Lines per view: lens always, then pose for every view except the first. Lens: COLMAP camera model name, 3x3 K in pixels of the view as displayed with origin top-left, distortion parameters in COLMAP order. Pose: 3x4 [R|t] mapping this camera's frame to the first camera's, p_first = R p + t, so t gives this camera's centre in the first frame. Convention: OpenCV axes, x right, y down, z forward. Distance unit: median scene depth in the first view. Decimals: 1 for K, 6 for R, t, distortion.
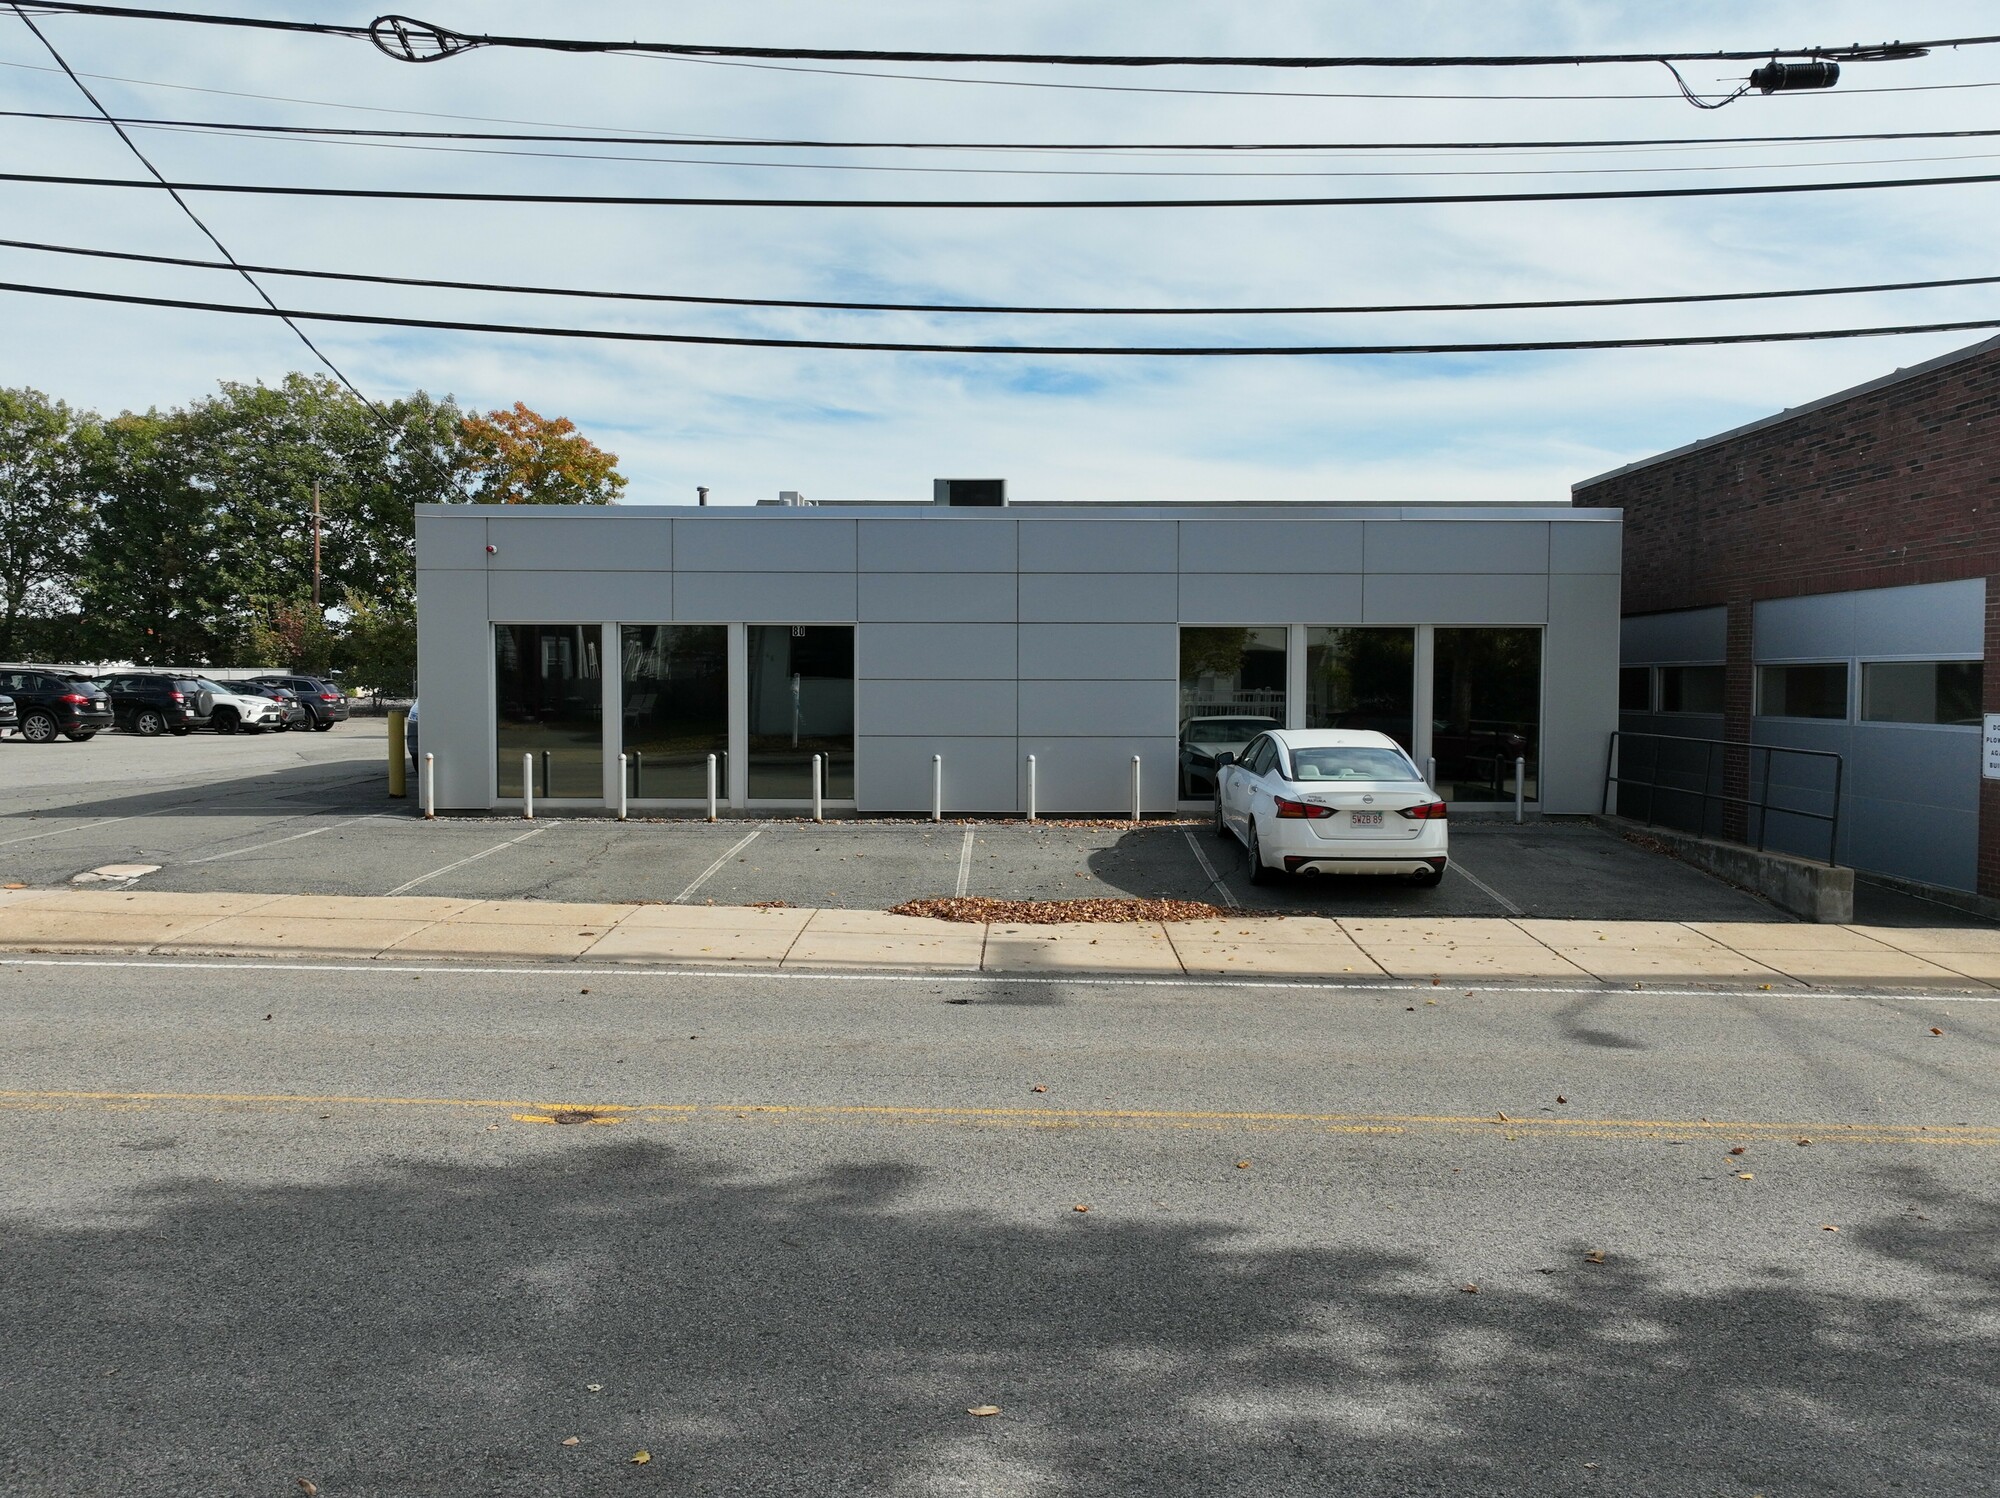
lens RADIAL K [[1585.4, 0, 995.2], [0, 1585.4, 753.3], [0, 0, 1]] dist [-0.006447, 0.014271]
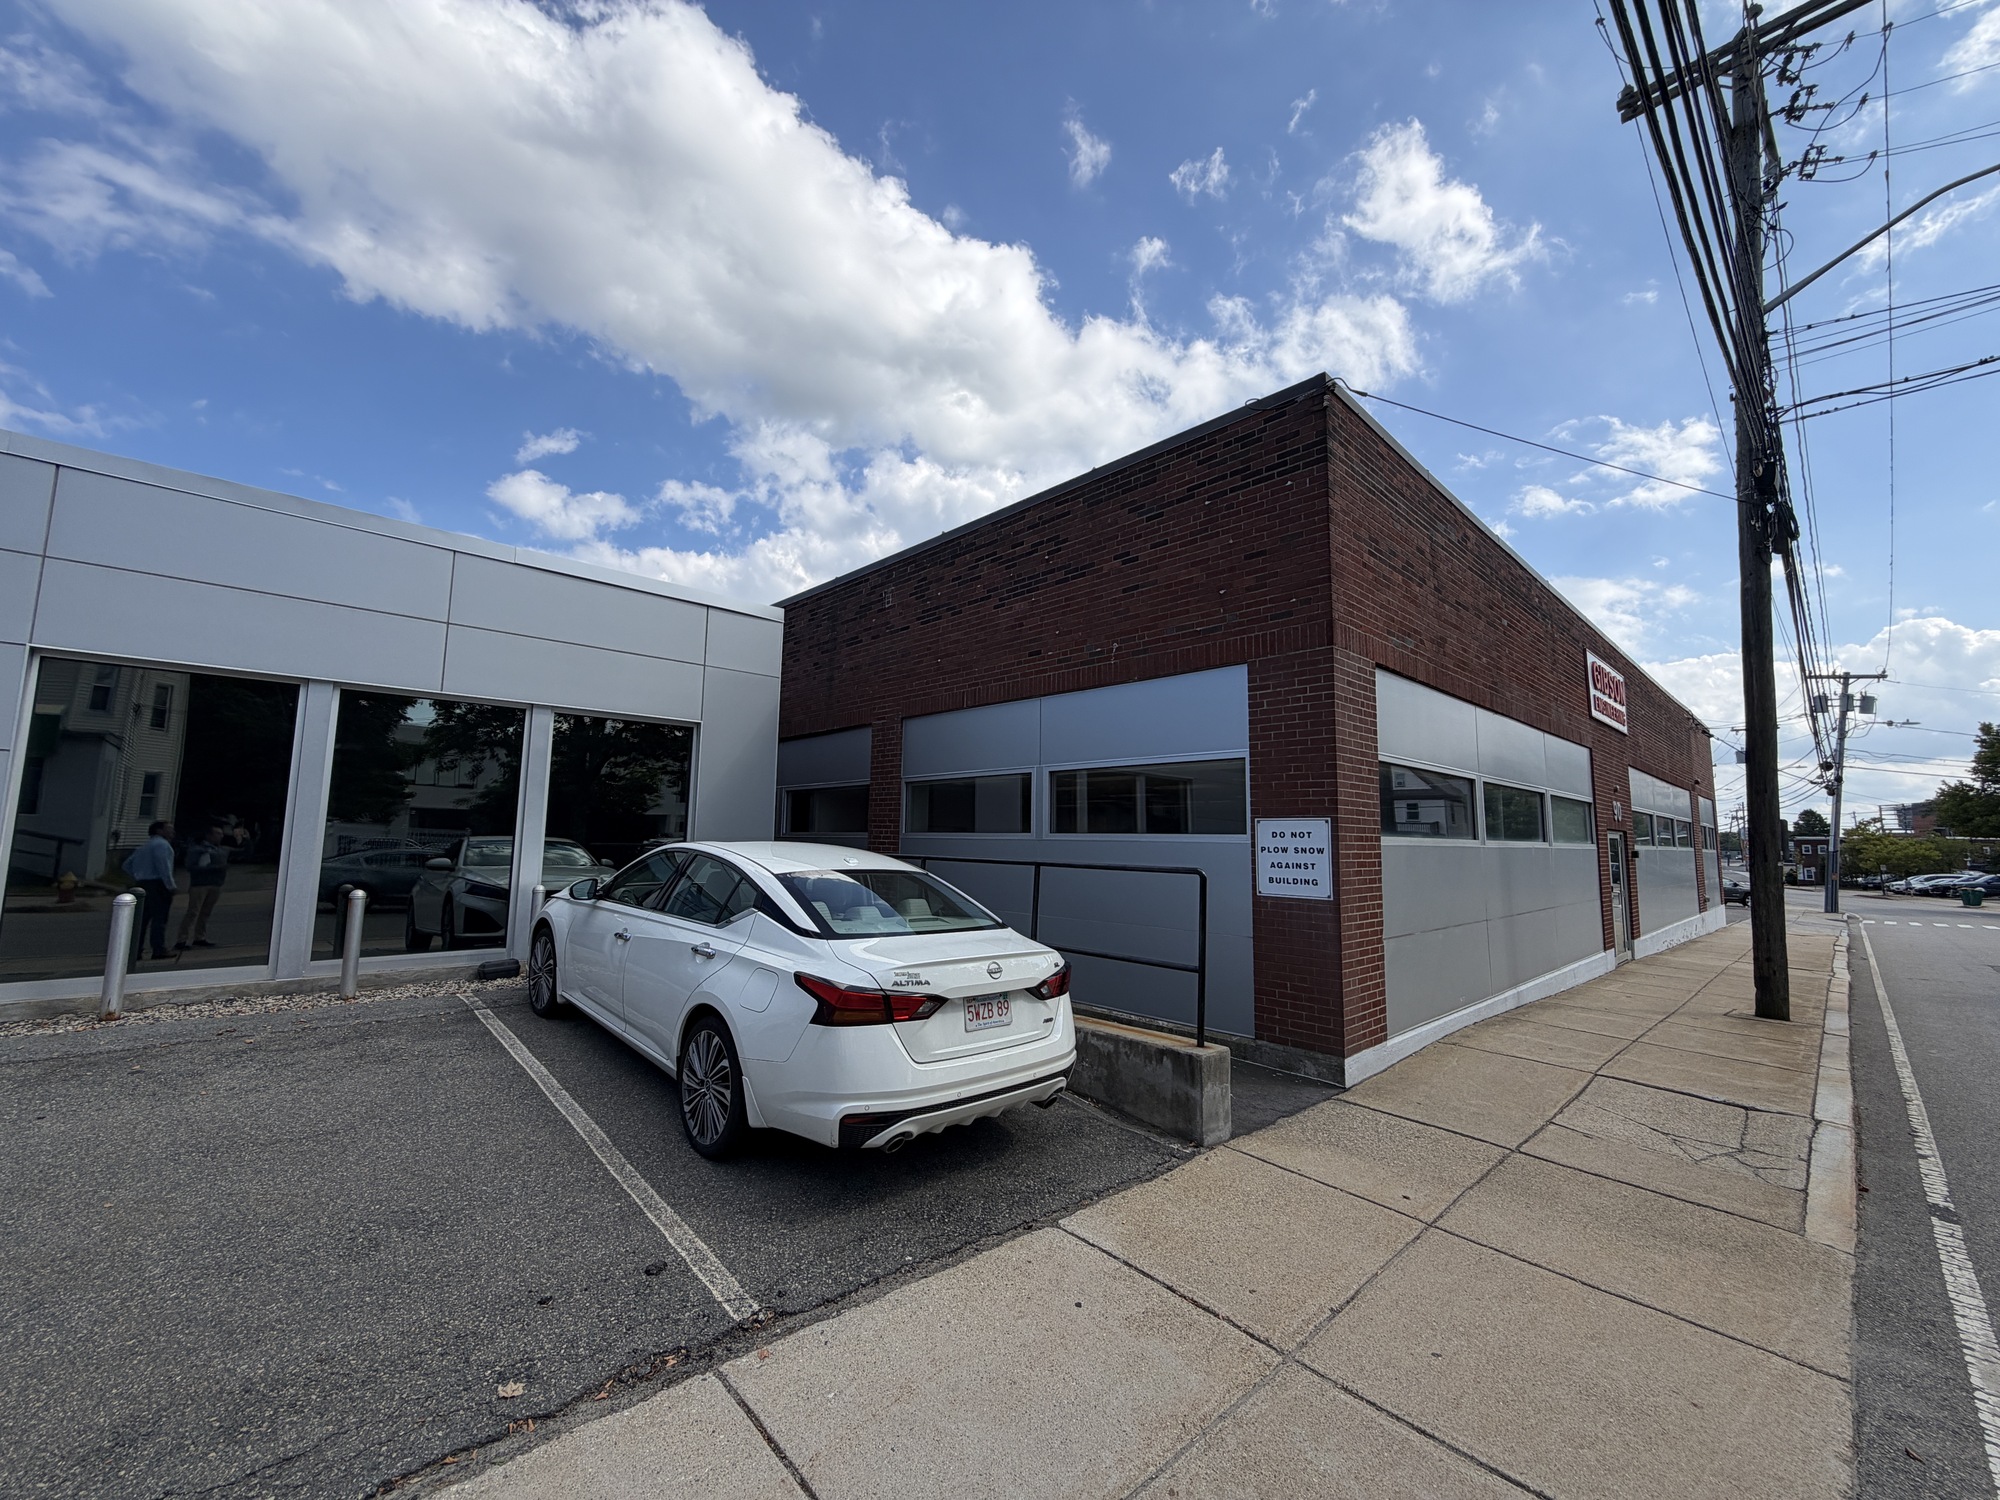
lens RADIAL K [[799.0, 0, 996.6], [0, 799.0, 753.5], [0, 0, 1]] dist [0.004444, -0.000685]
pose [[0.721216, 0.080708, 0.687992, 0.195624], [0.019256, 0.990470, -0.136377, -0.003503], [-0.692442, 0.111605, 0.712789, 0.683810]]
